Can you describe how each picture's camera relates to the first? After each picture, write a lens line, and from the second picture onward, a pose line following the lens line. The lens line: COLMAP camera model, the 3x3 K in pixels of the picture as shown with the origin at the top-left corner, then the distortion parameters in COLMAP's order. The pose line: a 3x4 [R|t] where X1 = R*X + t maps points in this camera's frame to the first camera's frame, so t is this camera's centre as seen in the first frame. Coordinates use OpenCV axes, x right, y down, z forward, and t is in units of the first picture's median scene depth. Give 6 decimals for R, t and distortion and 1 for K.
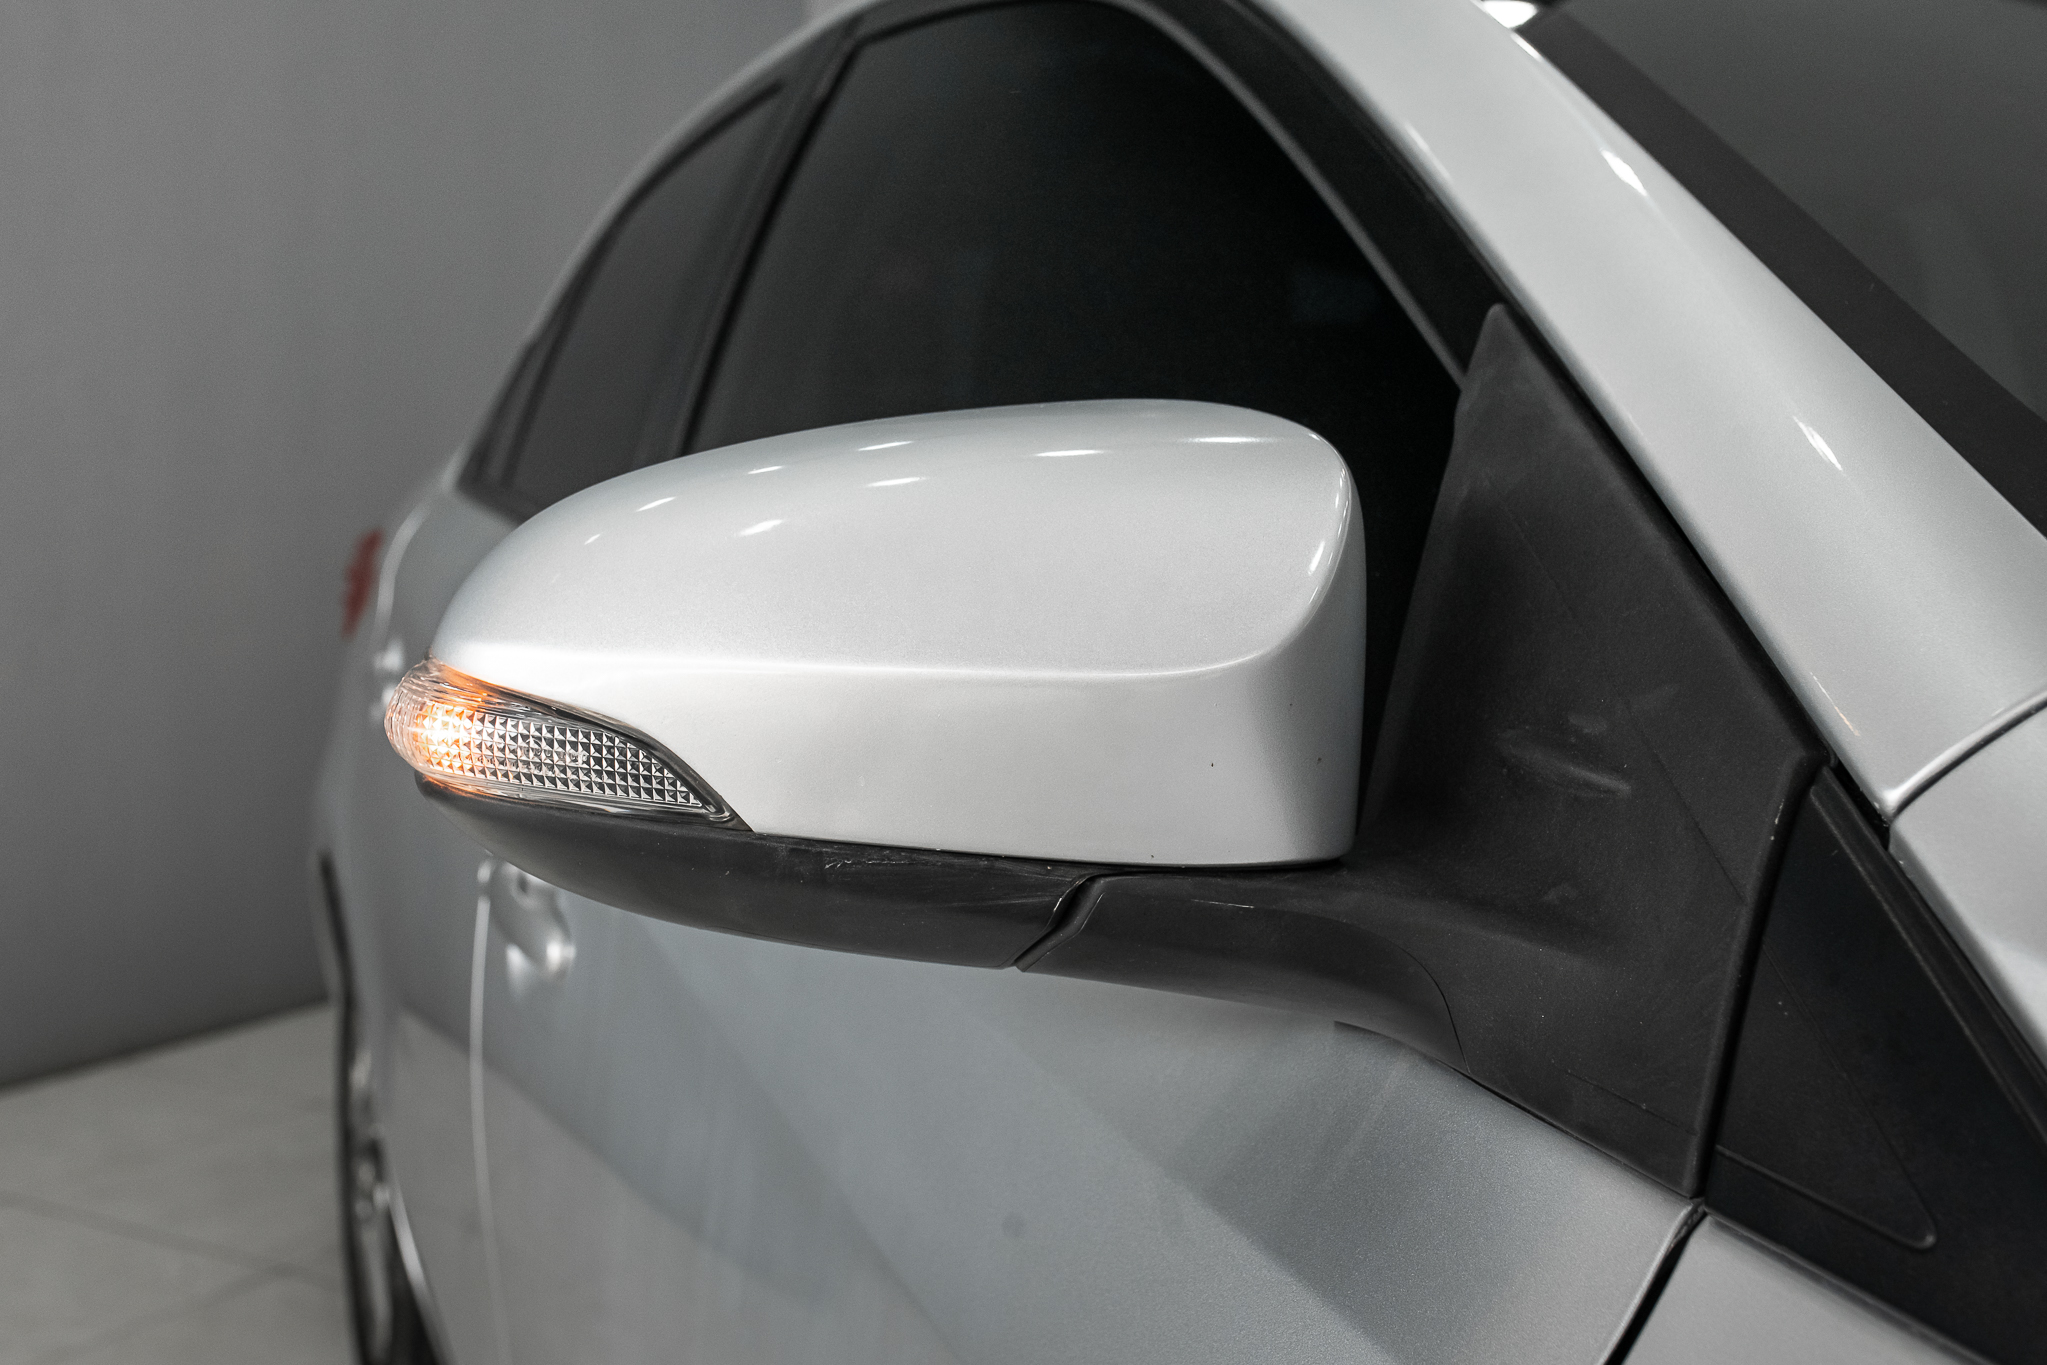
lens RADIAL K [[2292.5, 0, 1020.0], [0, 2292.5, 768.9], [0, 0, 1]] dist [-0.041967, -0.005495]
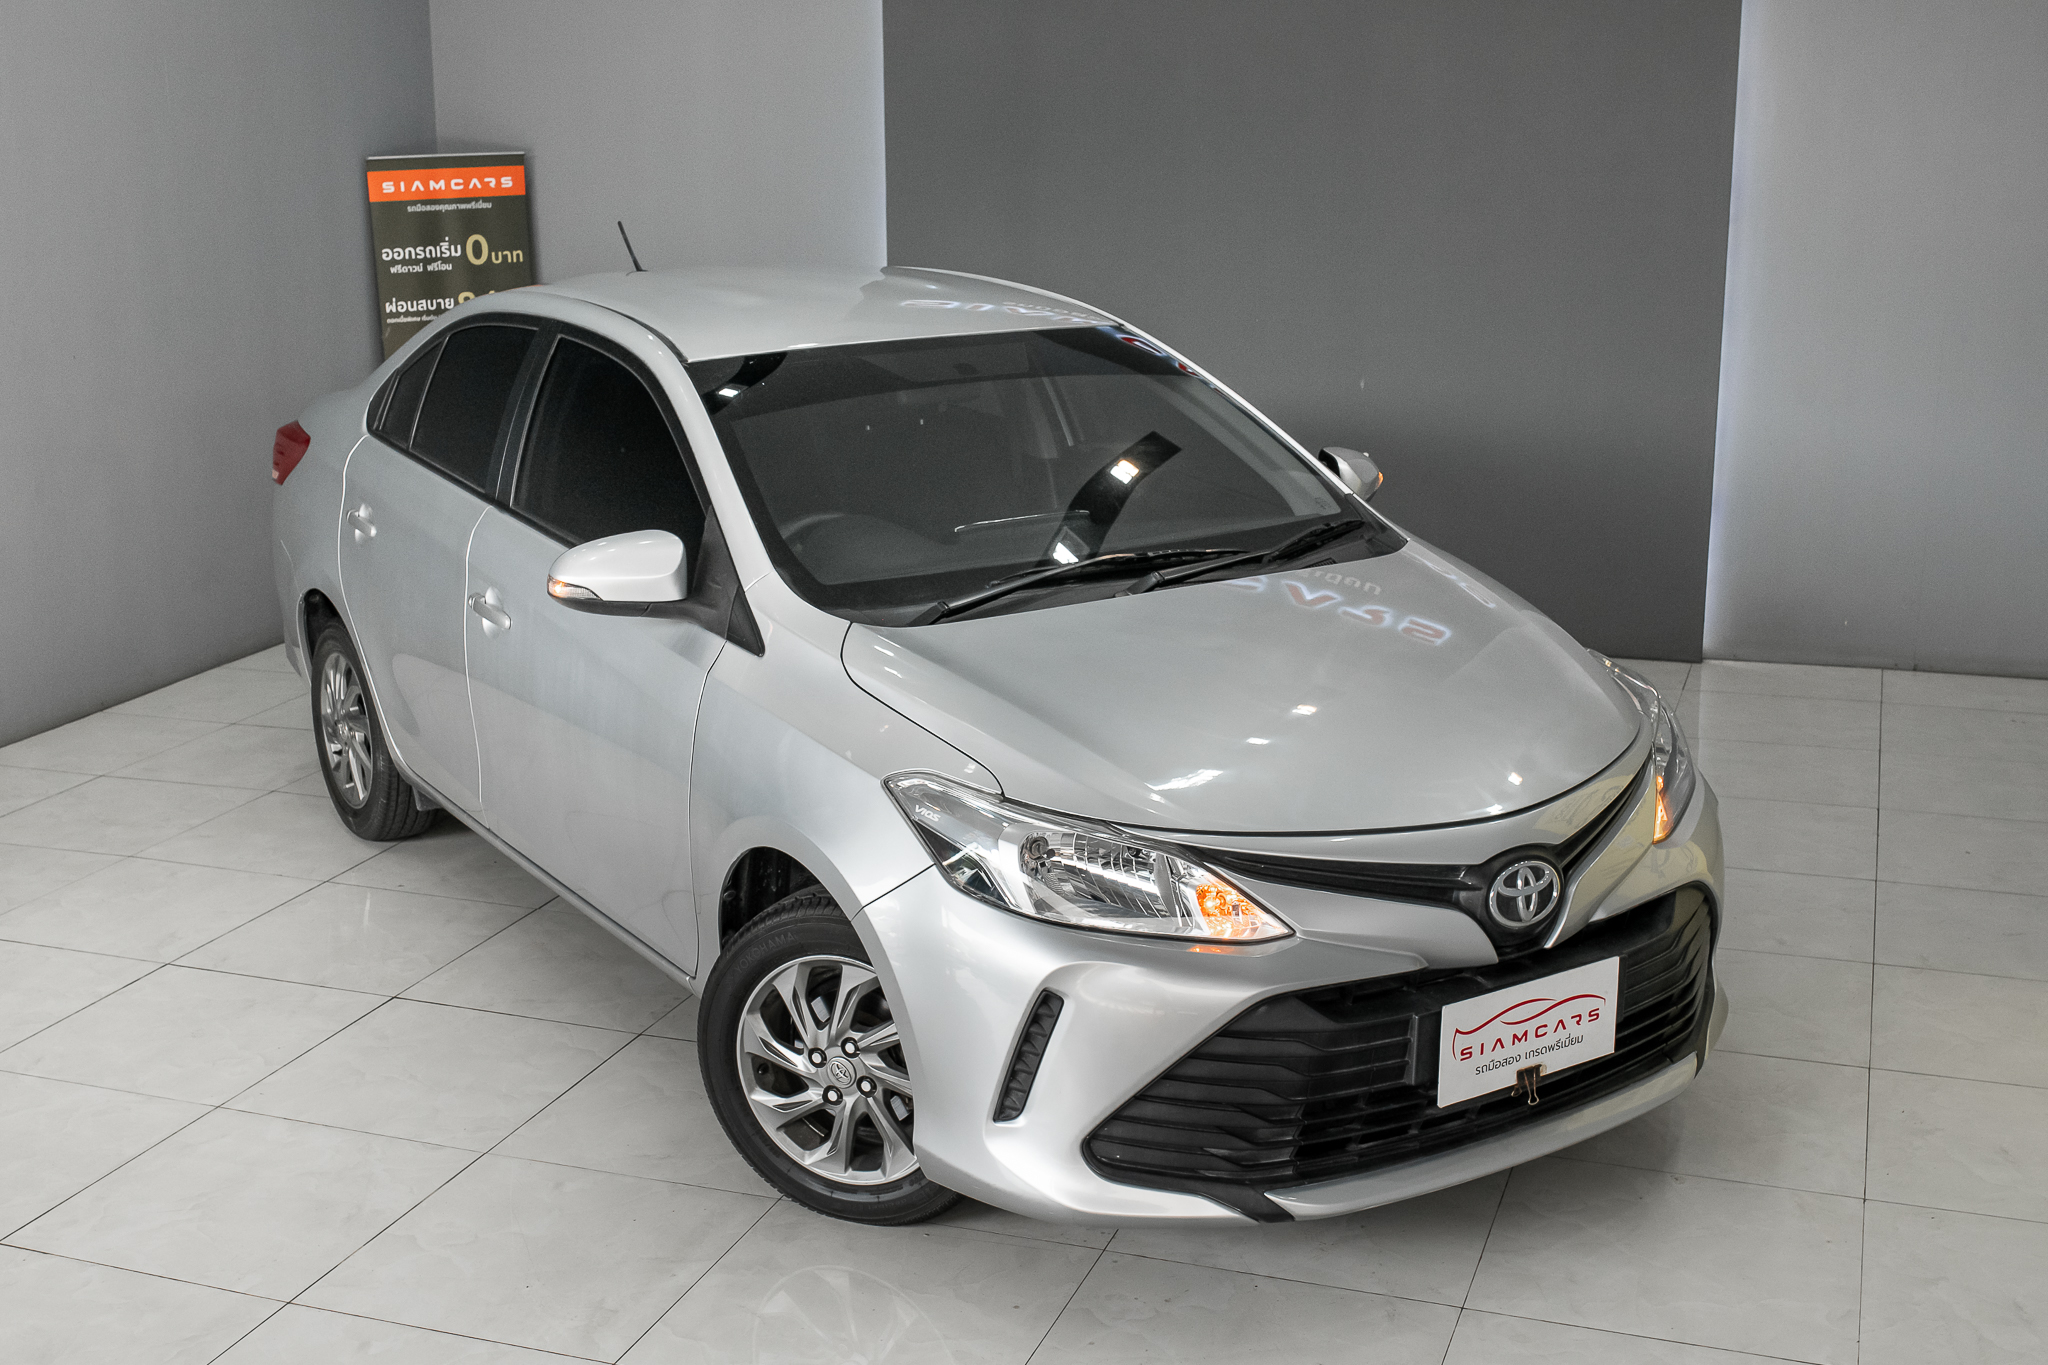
lens RADIAL K [[2293.7, 0, 1020.5], [0, 2293.7, 768.9], [0, 0, 1]] dist [-0.041967, -0.005495]
pose [[0.979988, -0.072423, 0.185414, -0.199141], [0.043680, 0.987002, 0.154658, -0.499827], [-0.194205, -0.143464, 0.970414, -6.254613]]
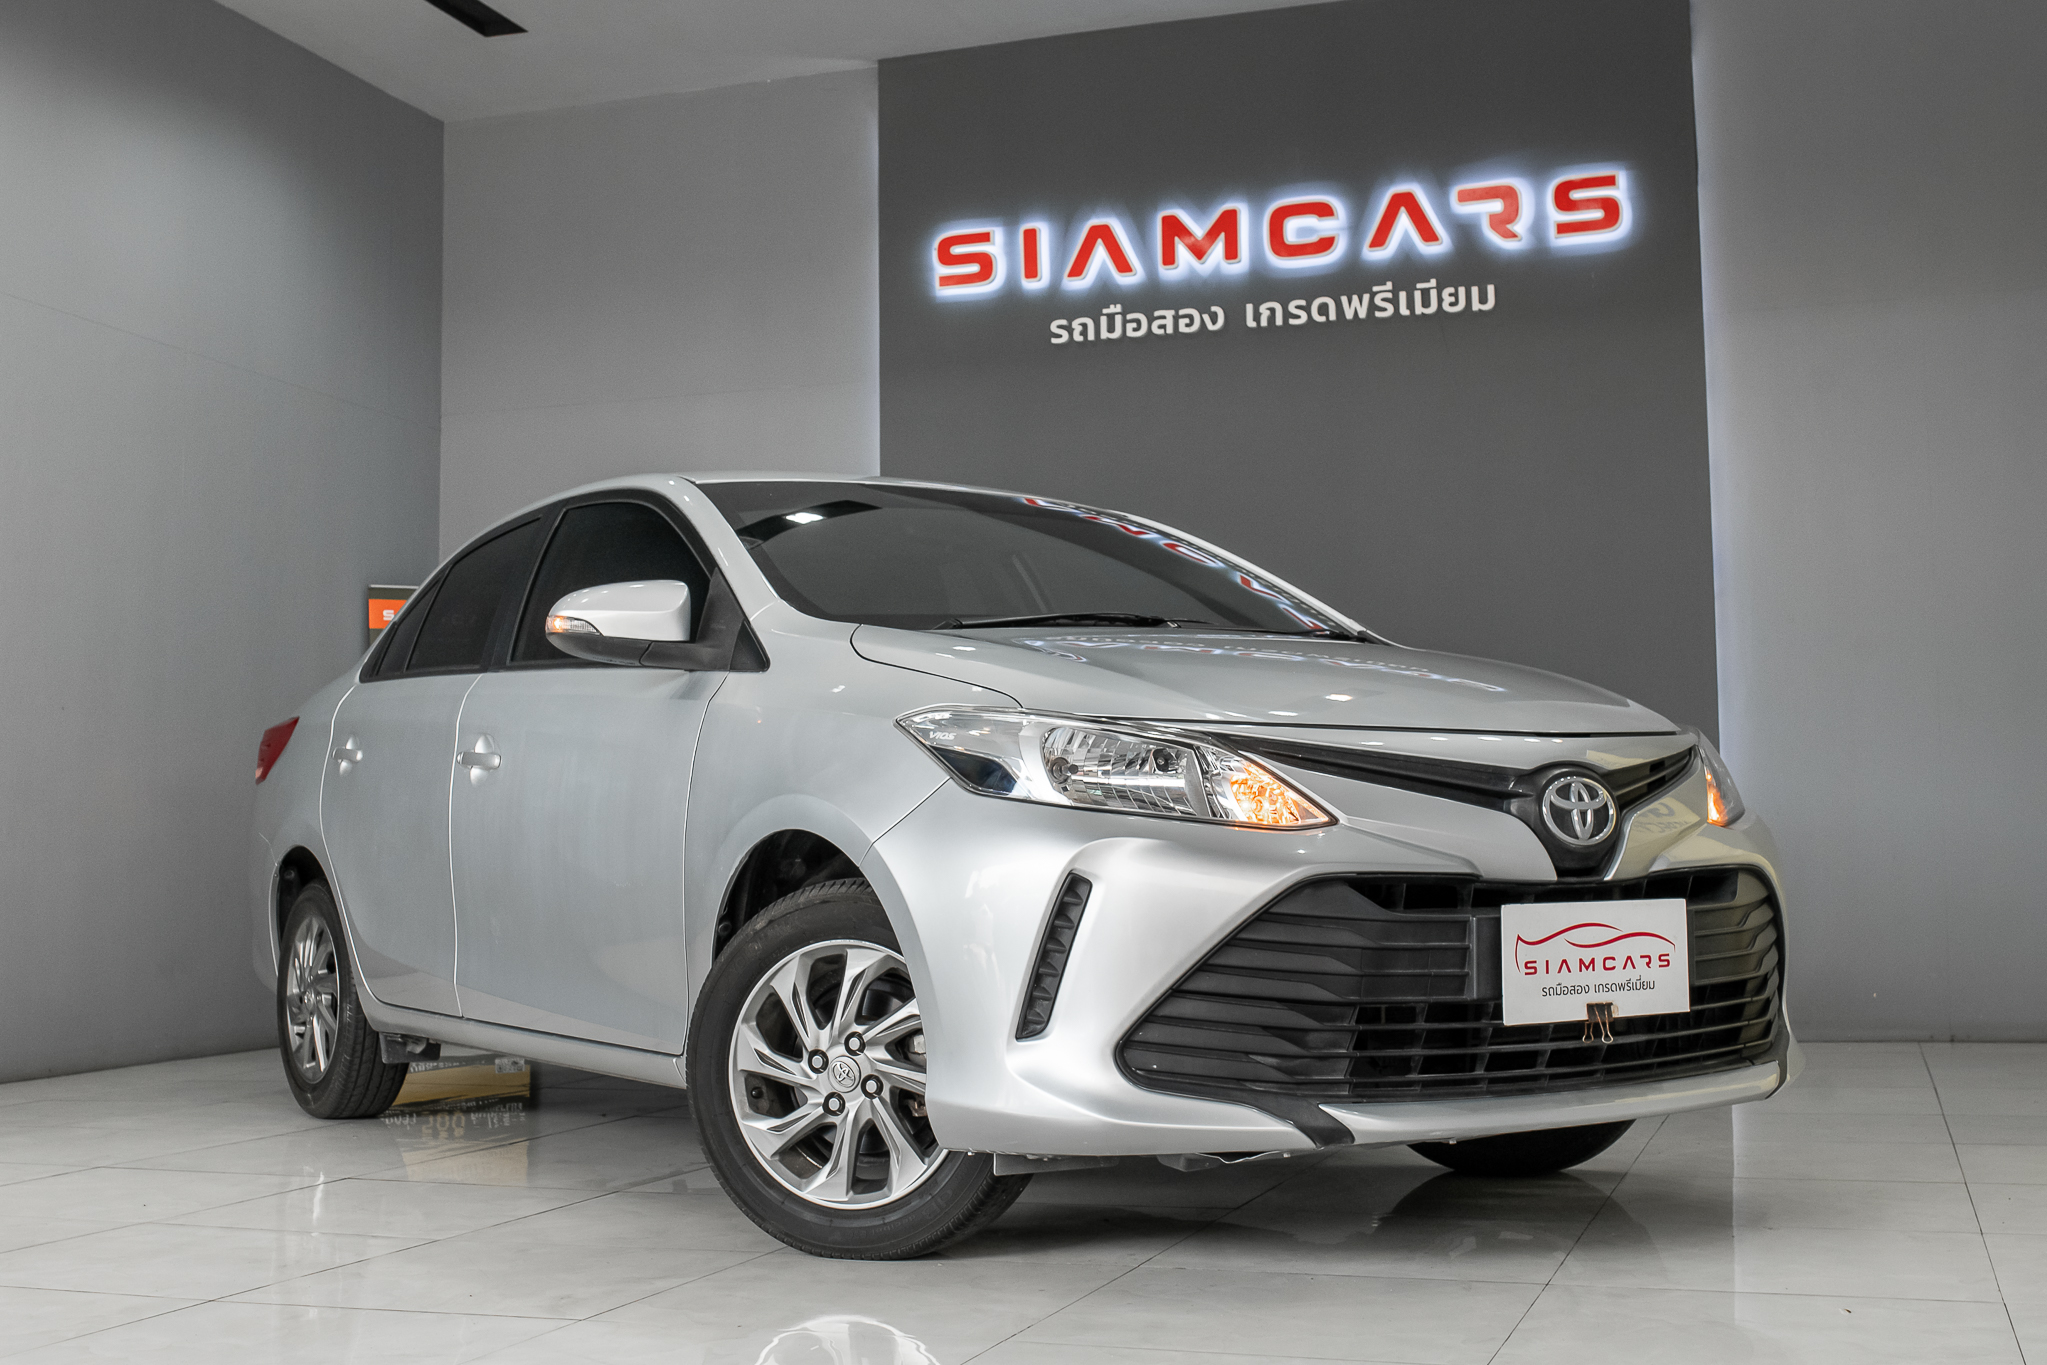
lens RADIAL K [[2355.9, 0, 1022.8], [0, 2355.9, 780.2], [0, 0, 1]] dist [-0.065071, -0.006089]
pose [[0.977852, -0.015949, 0.208689, -0.363825], [0.050418, 0.985680, -0.160913, 1.658193], [-0.203134, 0.167871, 0.964653, -6.036222]]
